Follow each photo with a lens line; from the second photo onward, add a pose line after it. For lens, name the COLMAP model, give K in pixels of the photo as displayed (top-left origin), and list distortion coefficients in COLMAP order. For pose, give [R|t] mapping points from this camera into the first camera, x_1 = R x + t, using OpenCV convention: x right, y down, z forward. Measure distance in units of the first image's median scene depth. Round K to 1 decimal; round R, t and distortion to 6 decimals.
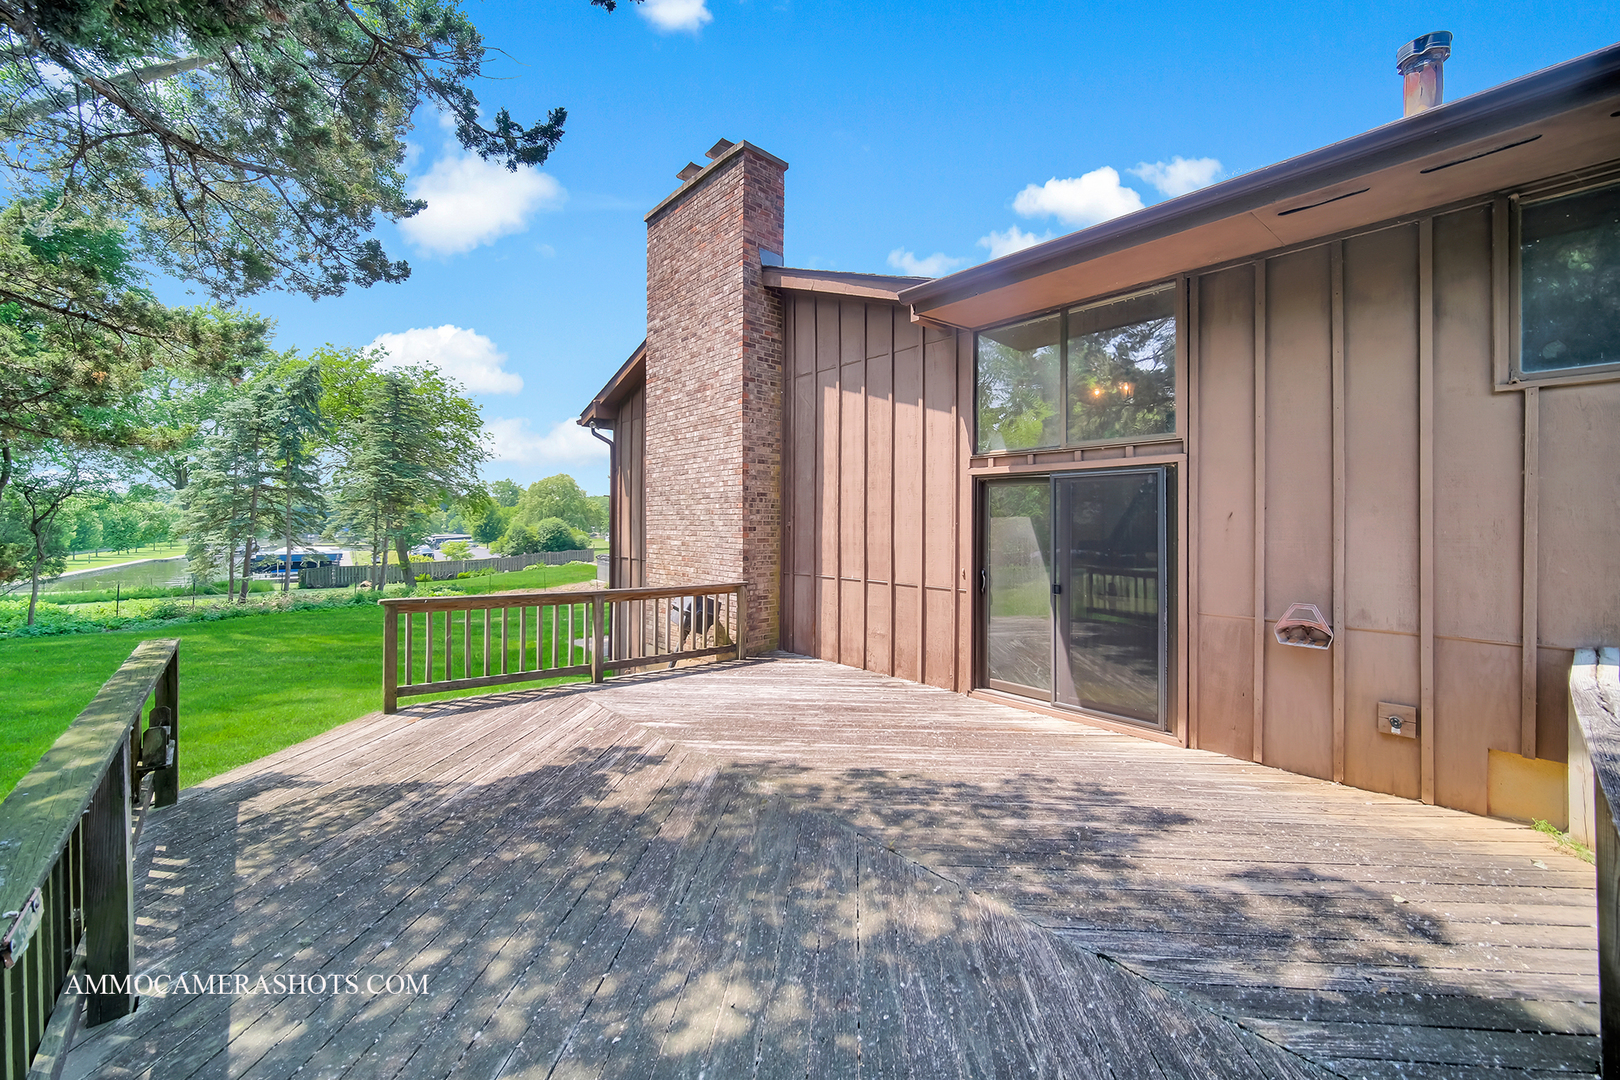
lens RADIAL K [[643.4, 0, 823.1], [0, 643.4, 533.7], [0, 0, 1]] dist [0.001651, 0.000061]
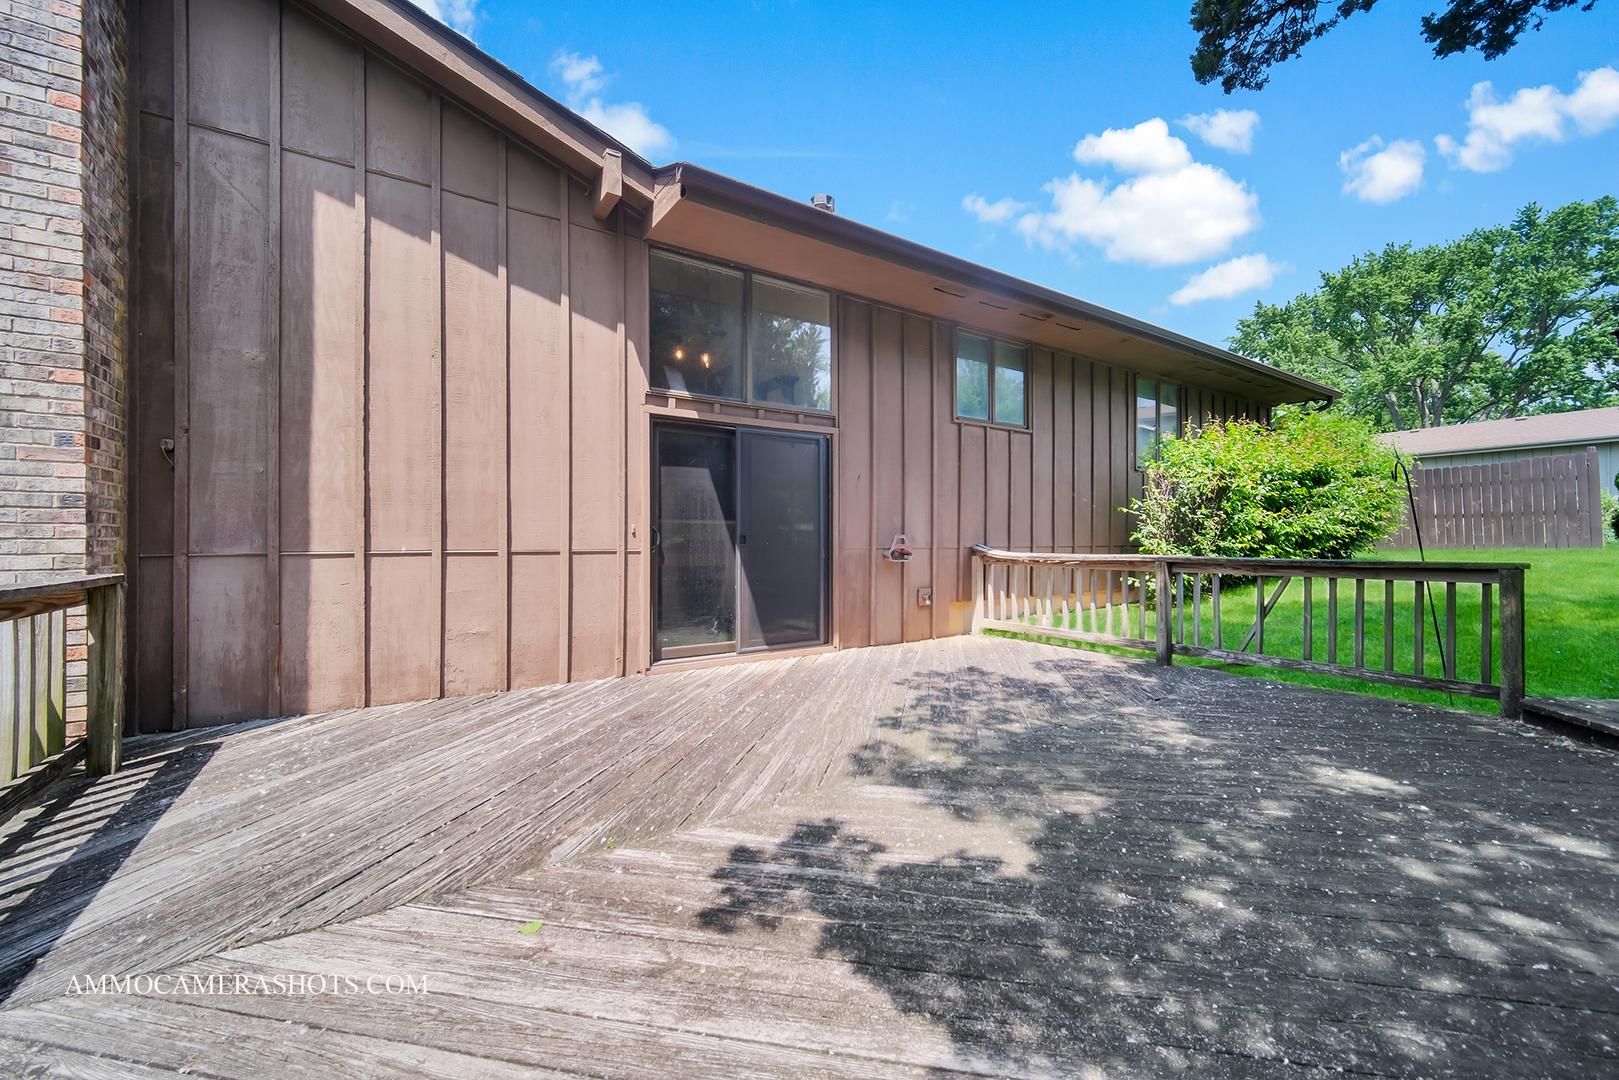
lens RADIAL K [[650.3, 0, 809.5], [0, 650.3, 540.0], [0, 0, 1]] dist [0.000736, 0.000313]
pose [[0.139733, -0.010879, 0.990129, -0.544020], [0.011147, 0.999894, 0.009413, 0.064625], [-0.990126, 0.009721, 0.139839, 0.620658]]
